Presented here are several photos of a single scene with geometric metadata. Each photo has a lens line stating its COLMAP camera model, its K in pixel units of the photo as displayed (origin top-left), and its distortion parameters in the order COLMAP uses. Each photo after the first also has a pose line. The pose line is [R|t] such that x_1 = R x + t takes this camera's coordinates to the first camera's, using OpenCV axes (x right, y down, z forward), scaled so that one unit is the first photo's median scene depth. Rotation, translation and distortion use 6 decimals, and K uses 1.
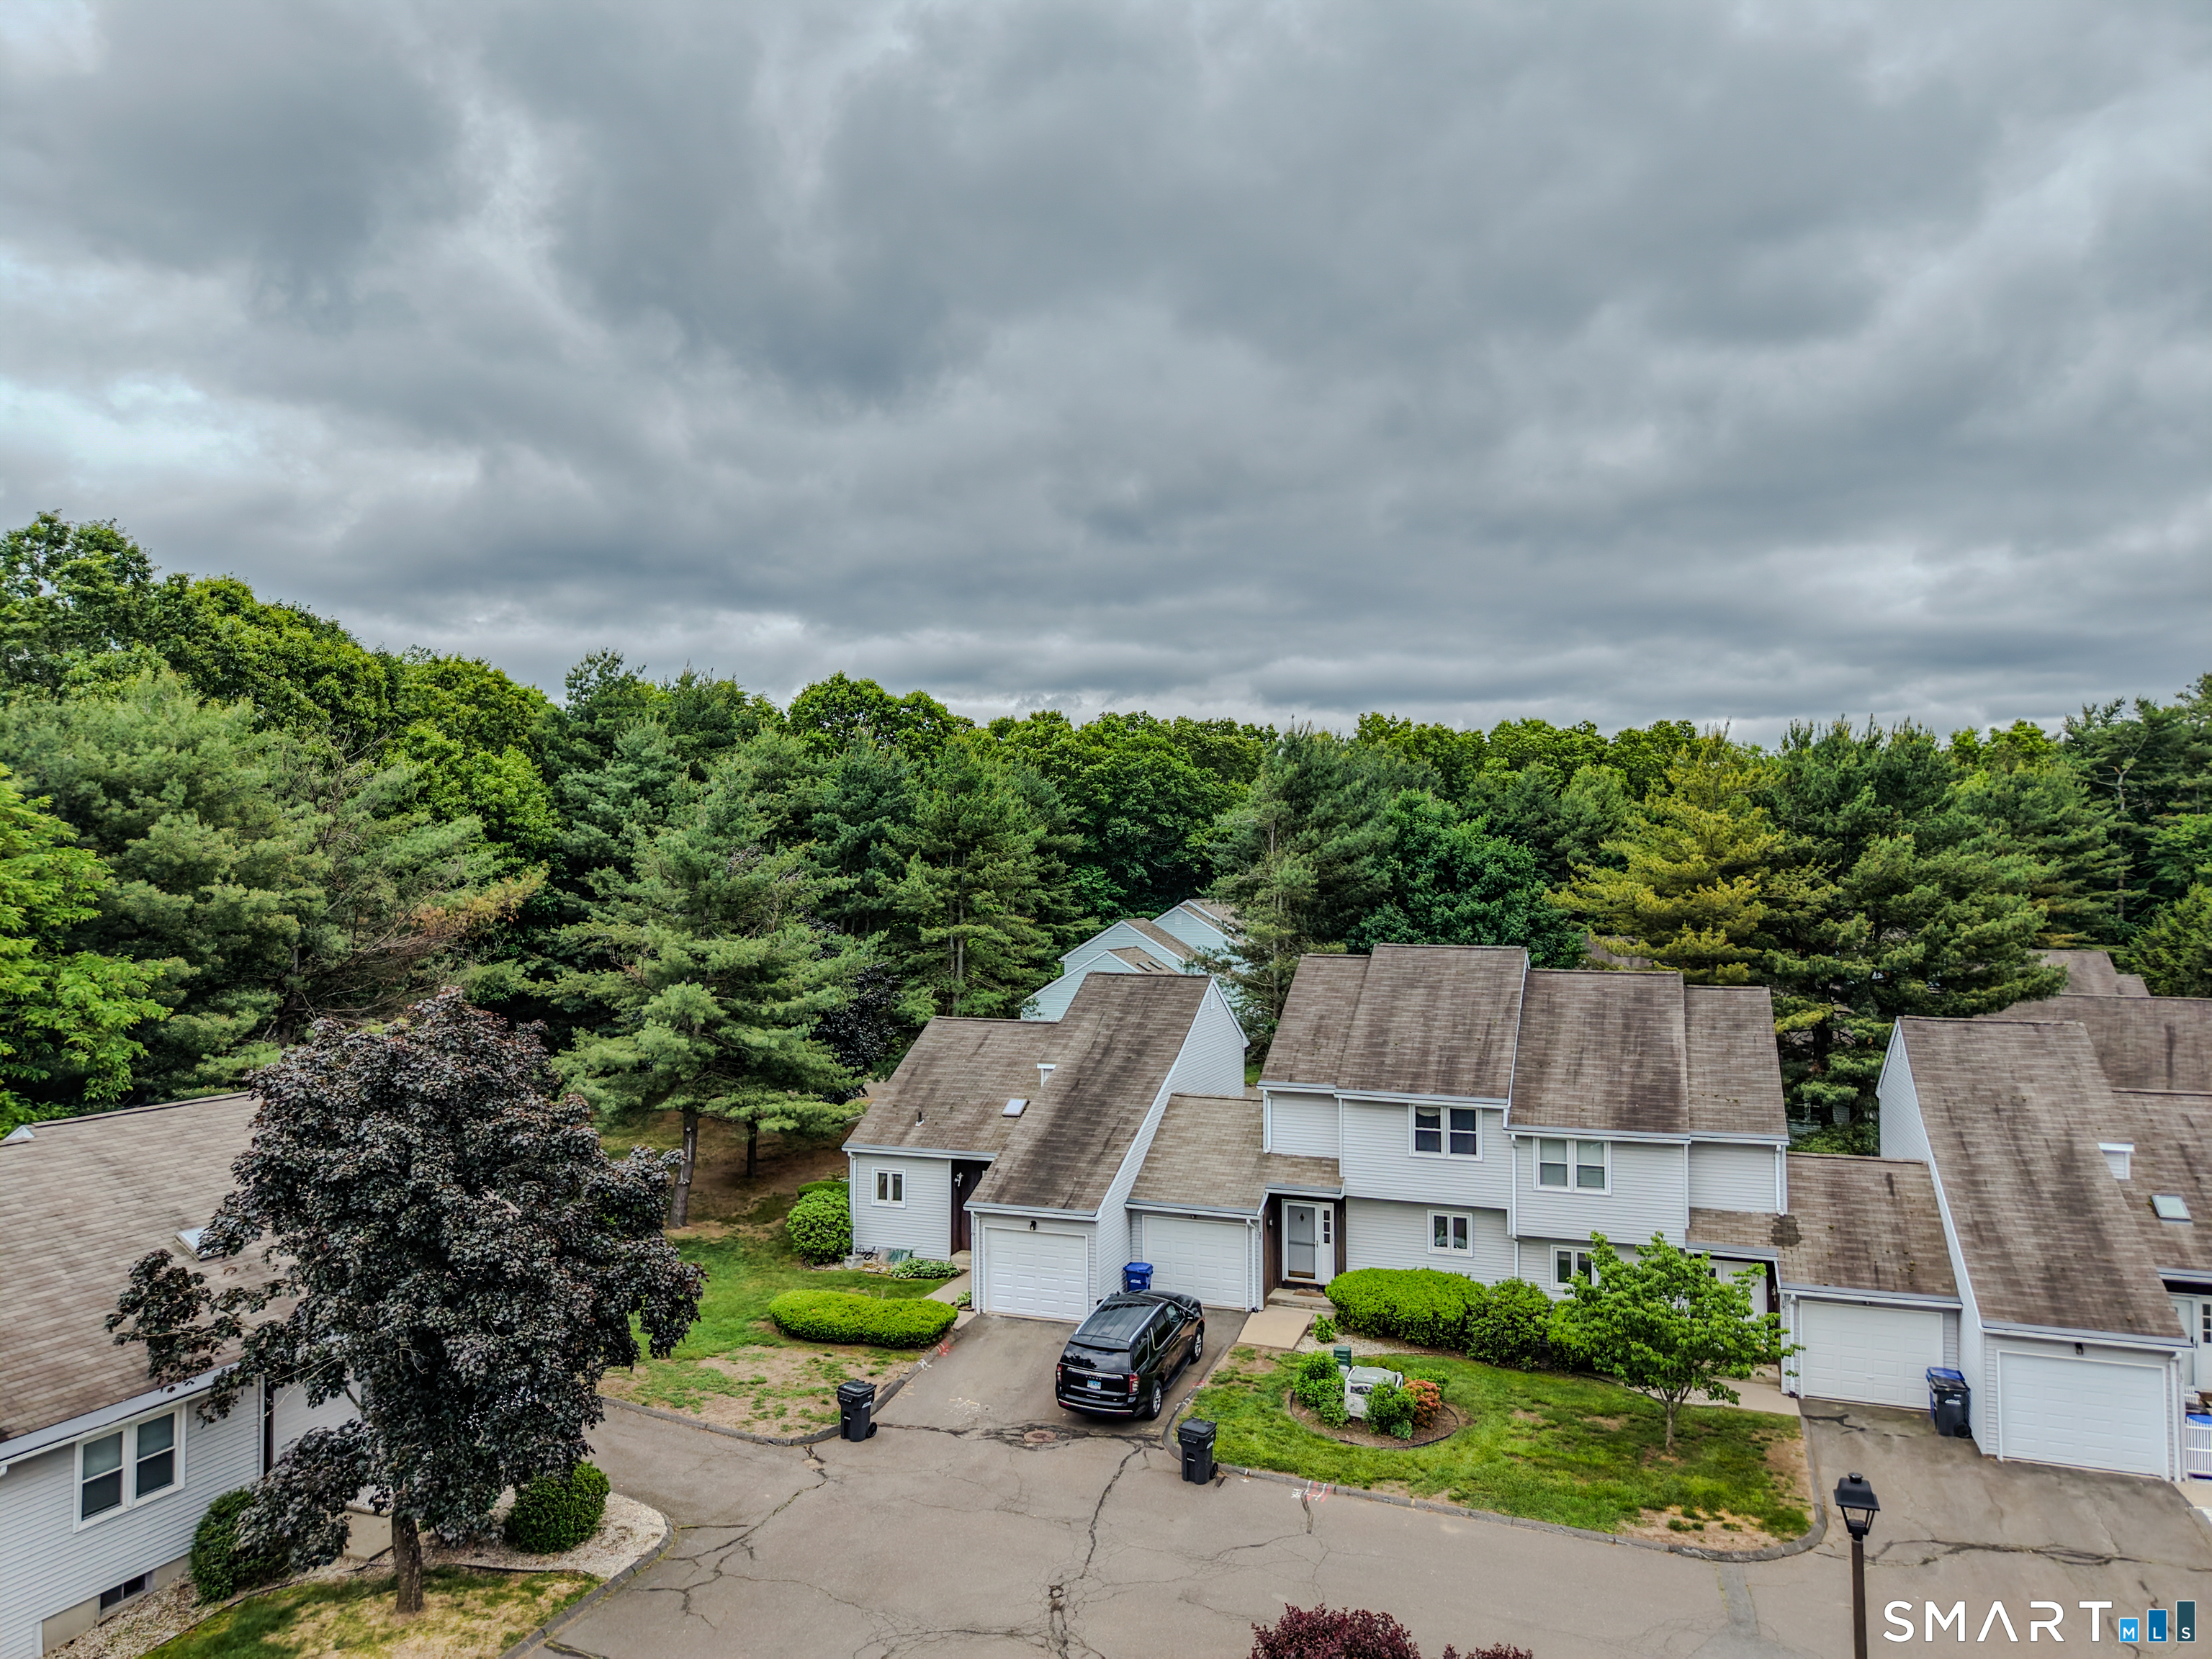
lens RADIAL K [[1494.2, 0, 1106.0], [0, 1494.2, 829.5], [0, 0, 1]] dist [0.025914, -0.000675]
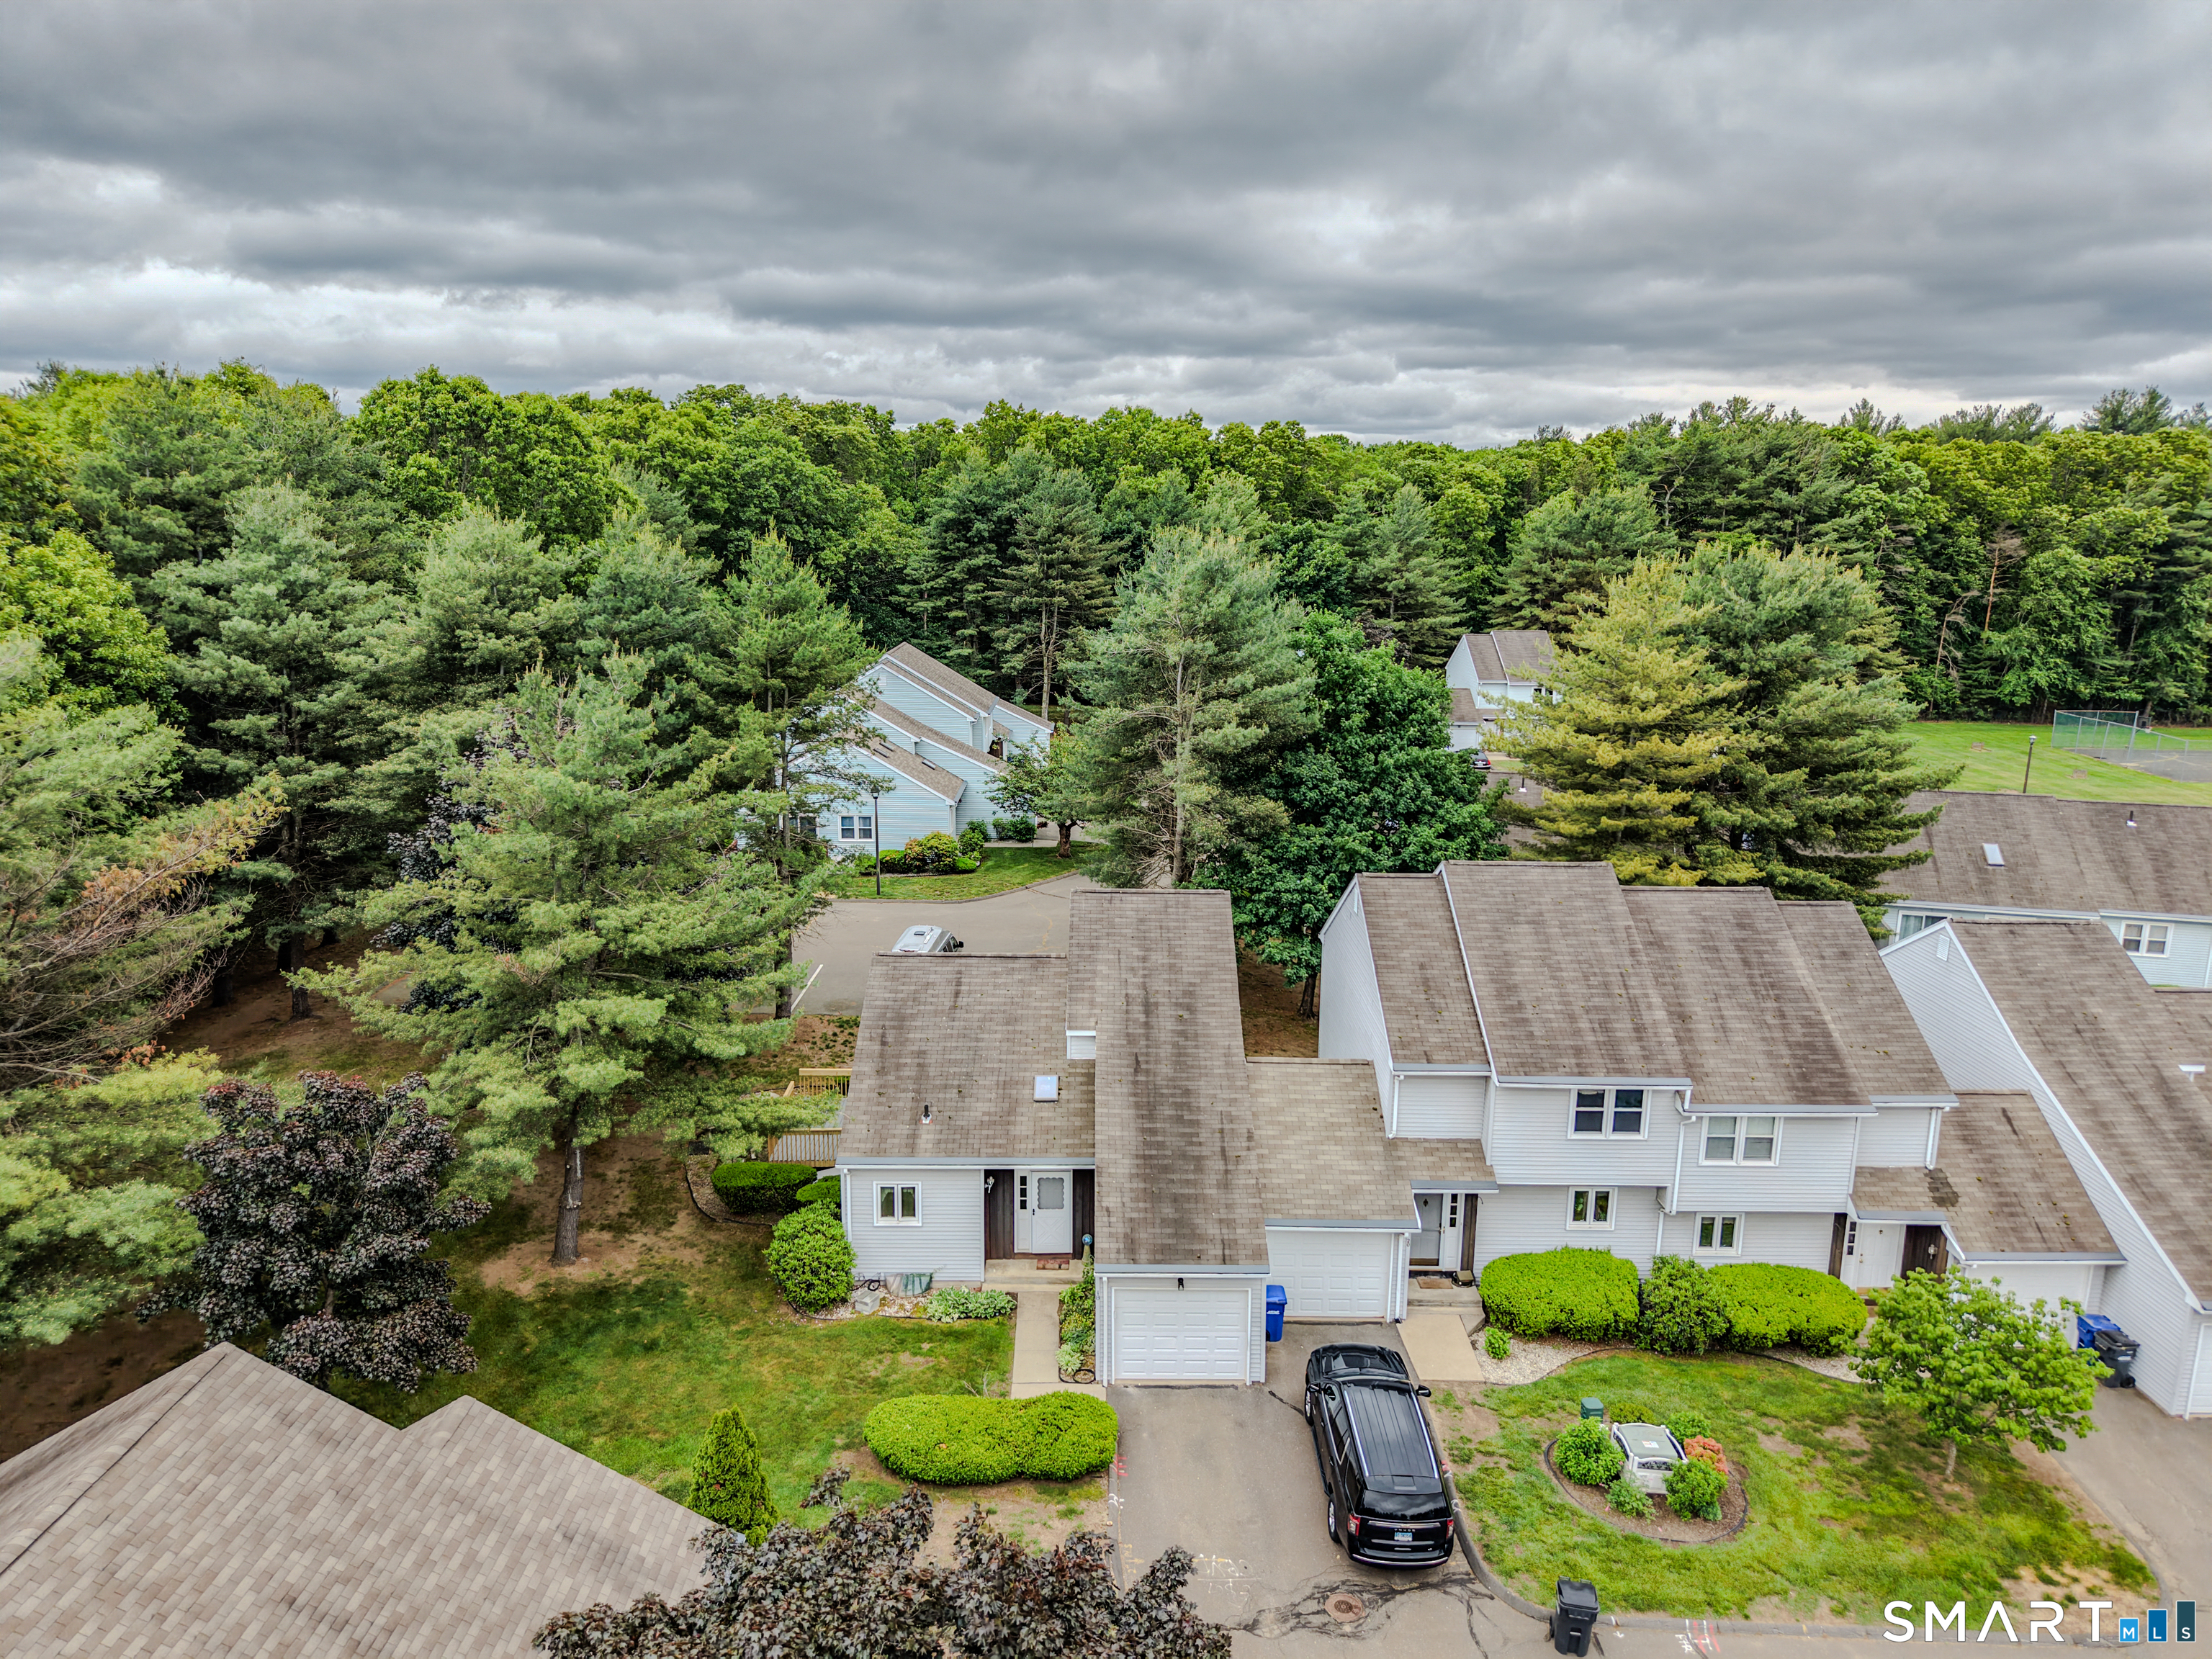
lens RADIAL K [[1506.6, 0, 1106.0], [0, 1506.6, 829.5], [0, 0, 1]] dist [0.013784, -0.001033]
pose [[0.937341, -0.063581, 0.342562, -0.338333], [-0.019896, 0.971836, 0.234817, -0.160066], [-0.347844, -0.226920, 0.909677, 0.312900]]
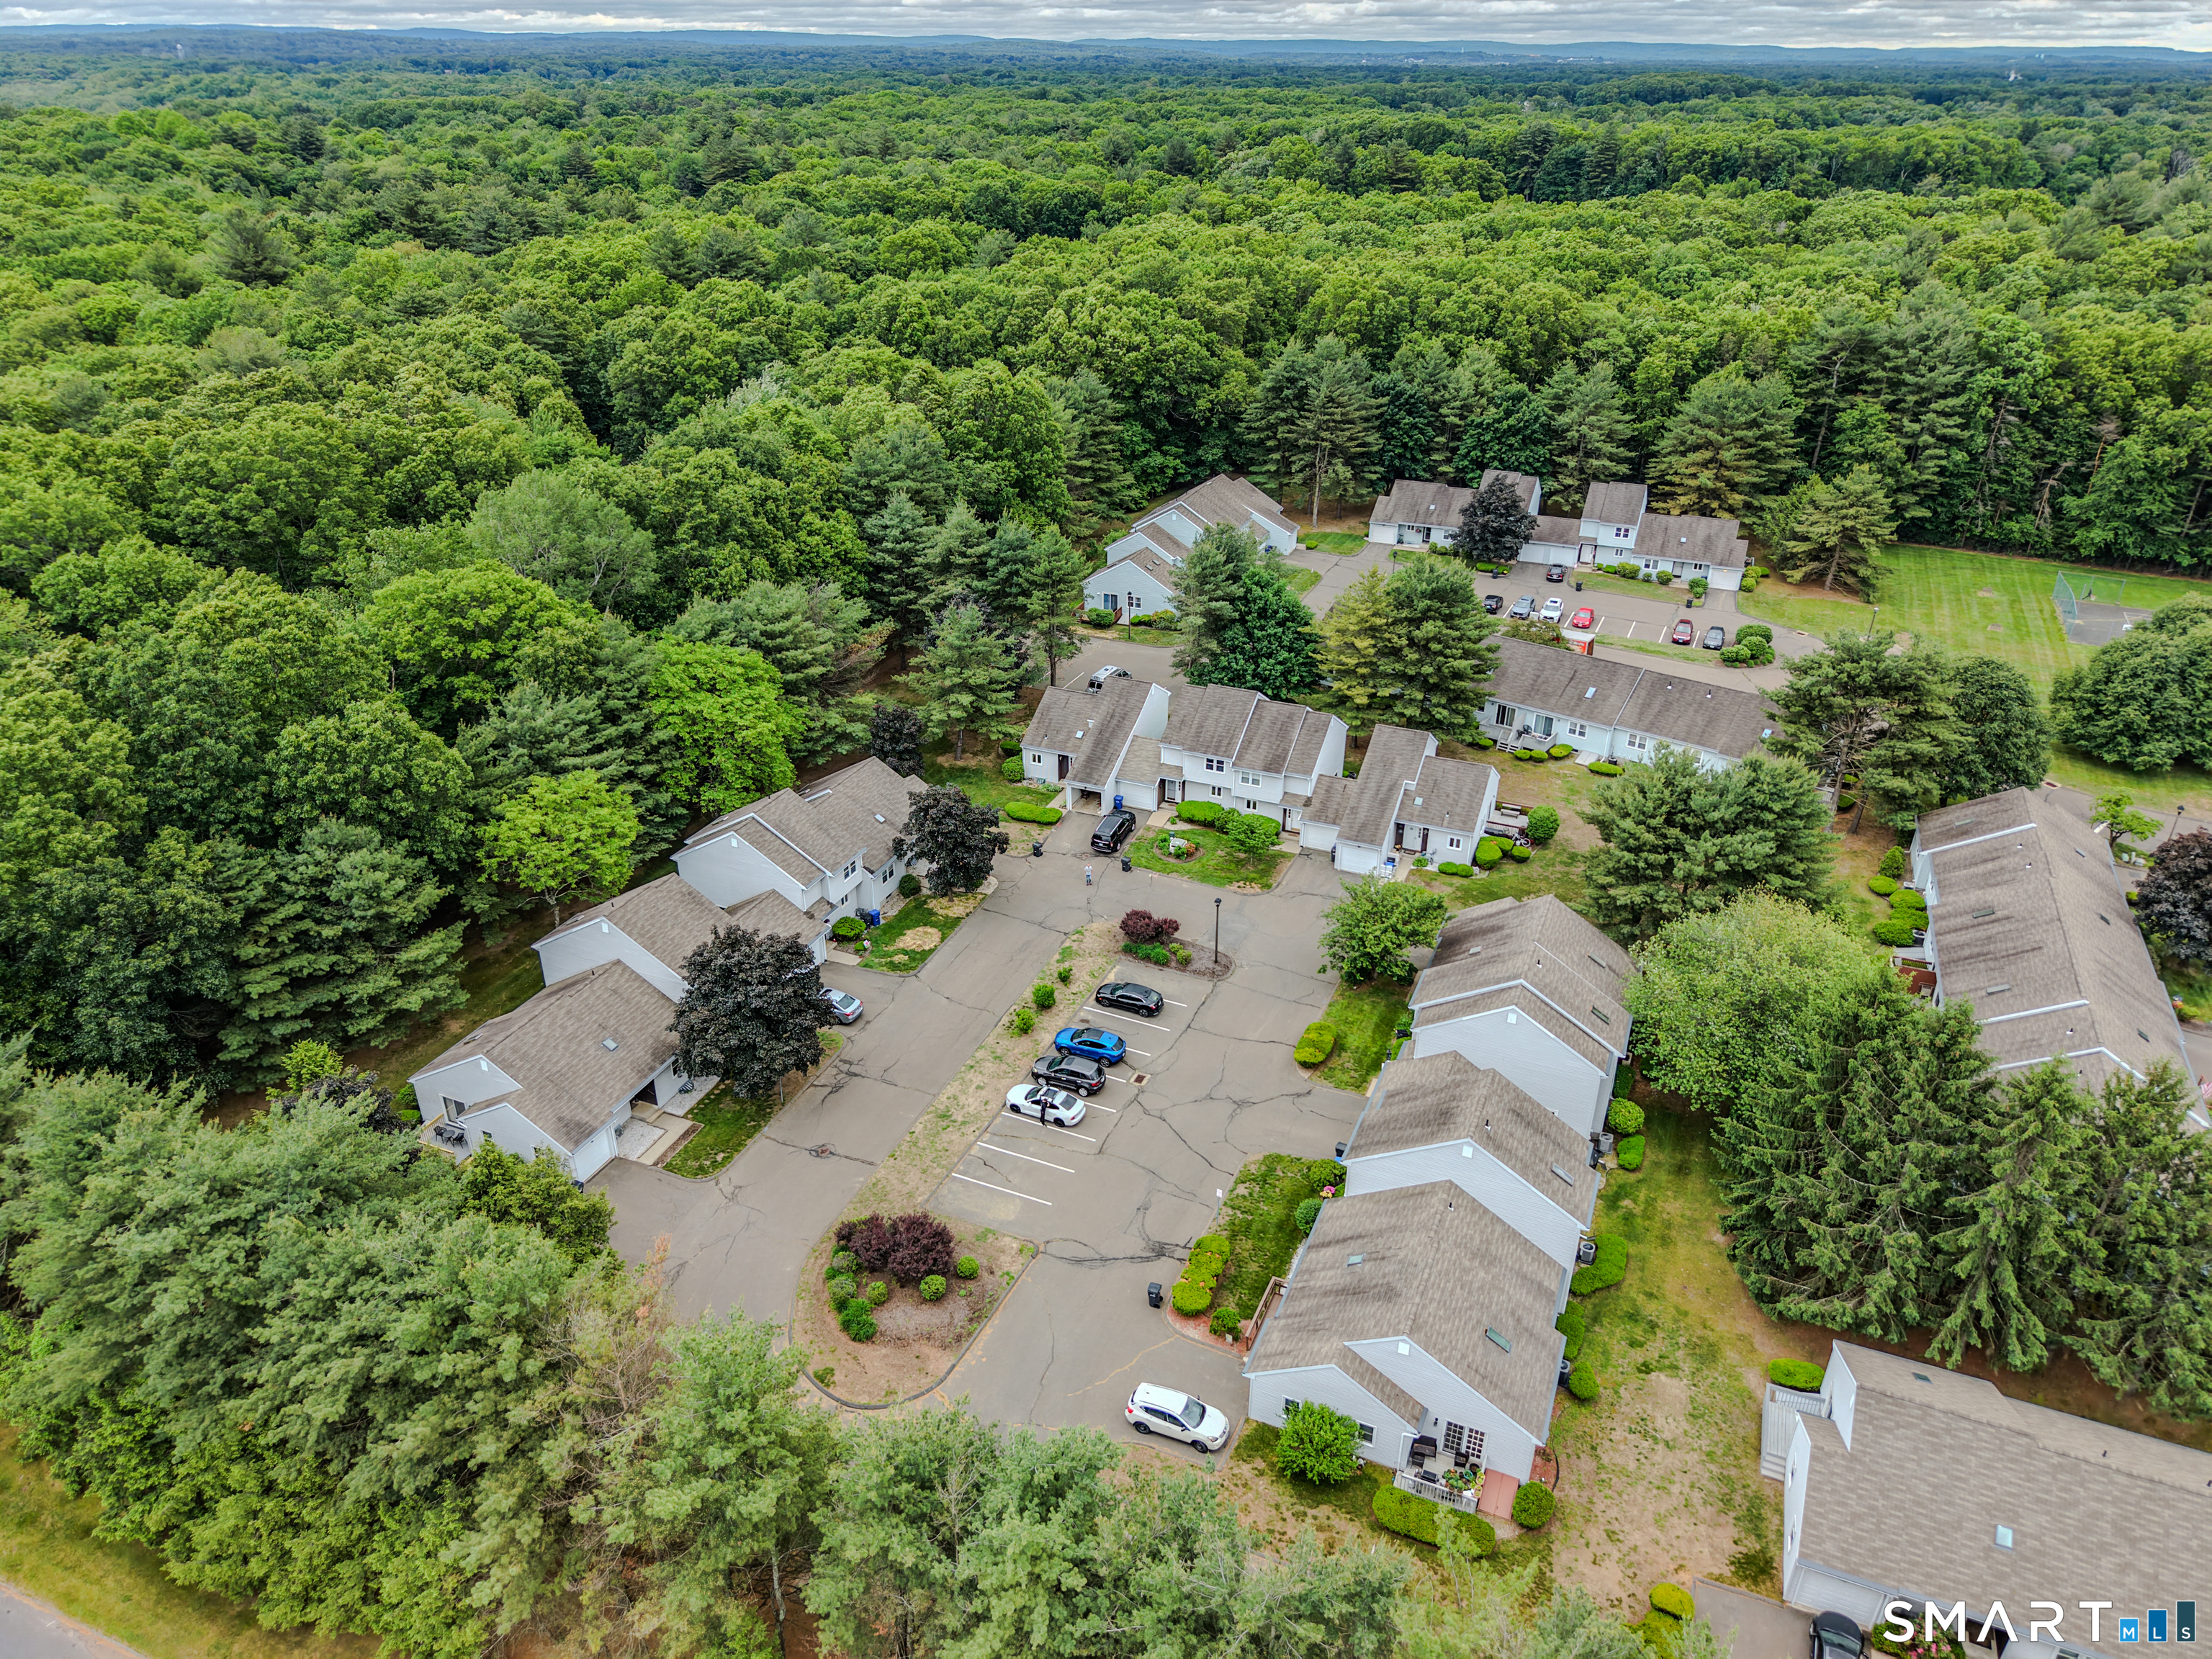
lens RADIAL K [[1494.2, 0, 1106.0], [0, 1494.2, 829.5], [0, 0, 1]] dist [0.025914, -0.000675]
pose [[0.998814, 0.023793, -0.042471, 0.128670], [-0.000183, 0.874258, 0.485462, -1.161650], [0.048682, -0.484879, 0.873225, -1.759165]]
